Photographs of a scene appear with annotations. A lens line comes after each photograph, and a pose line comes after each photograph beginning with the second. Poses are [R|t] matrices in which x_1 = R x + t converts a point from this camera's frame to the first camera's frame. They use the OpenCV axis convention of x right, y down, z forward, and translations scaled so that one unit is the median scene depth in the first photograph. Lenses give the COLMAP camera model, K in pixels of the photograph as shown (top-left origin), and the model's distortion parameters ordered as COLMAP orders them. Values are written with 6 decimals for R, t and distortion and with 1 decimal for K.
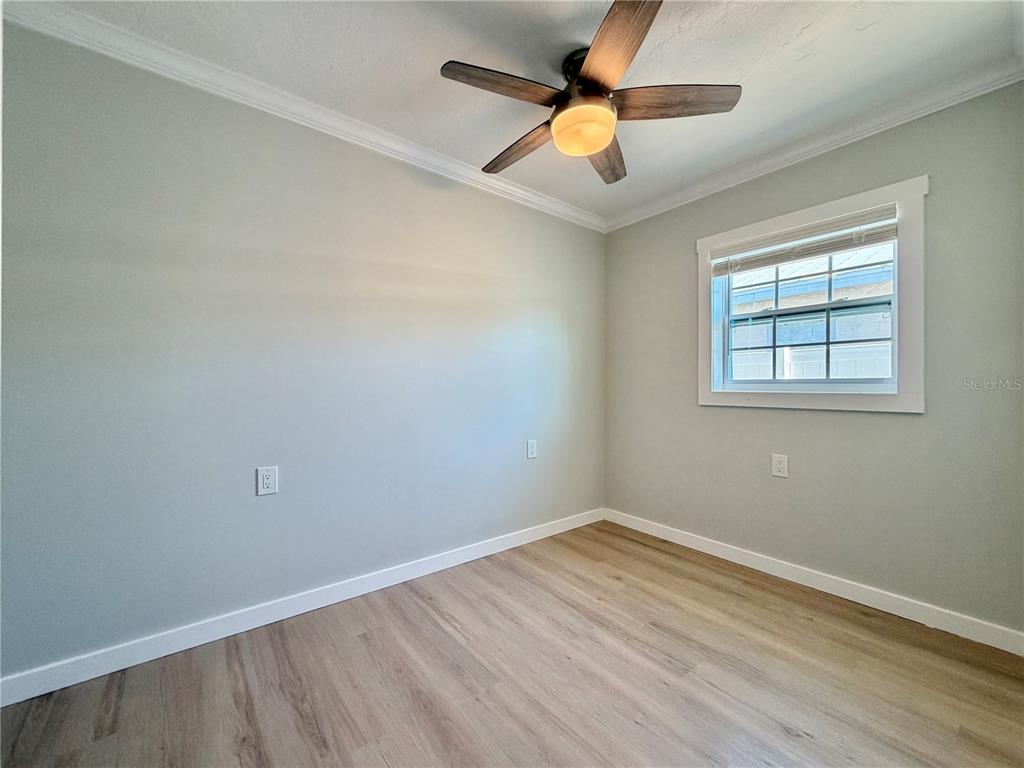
lens RADIAL K [[410.3, 0, 508.9], [0, 410.3, 388.2], [0, 0, 1]] dist [0.001350, -0.000611]
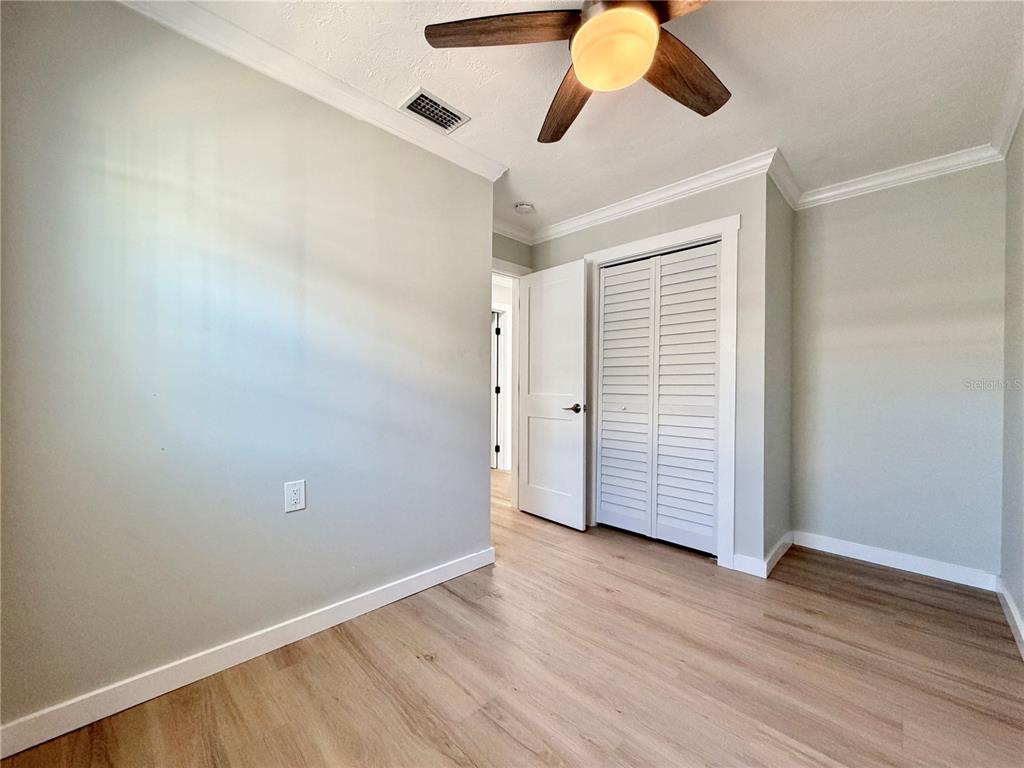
lens RADIAL K [[410.3, 0, 510.8], [0, 410.3, 387.3], [0, 0, 1]] dist [0.001350, -0.000611]
pose [[-0.992488, -0.009588, -0.121969, 0.513539], [-0.010295, 0.999934, 0.005165, -0.005579], [0.121912, 0.006382, -0.992520, 1.949650]]
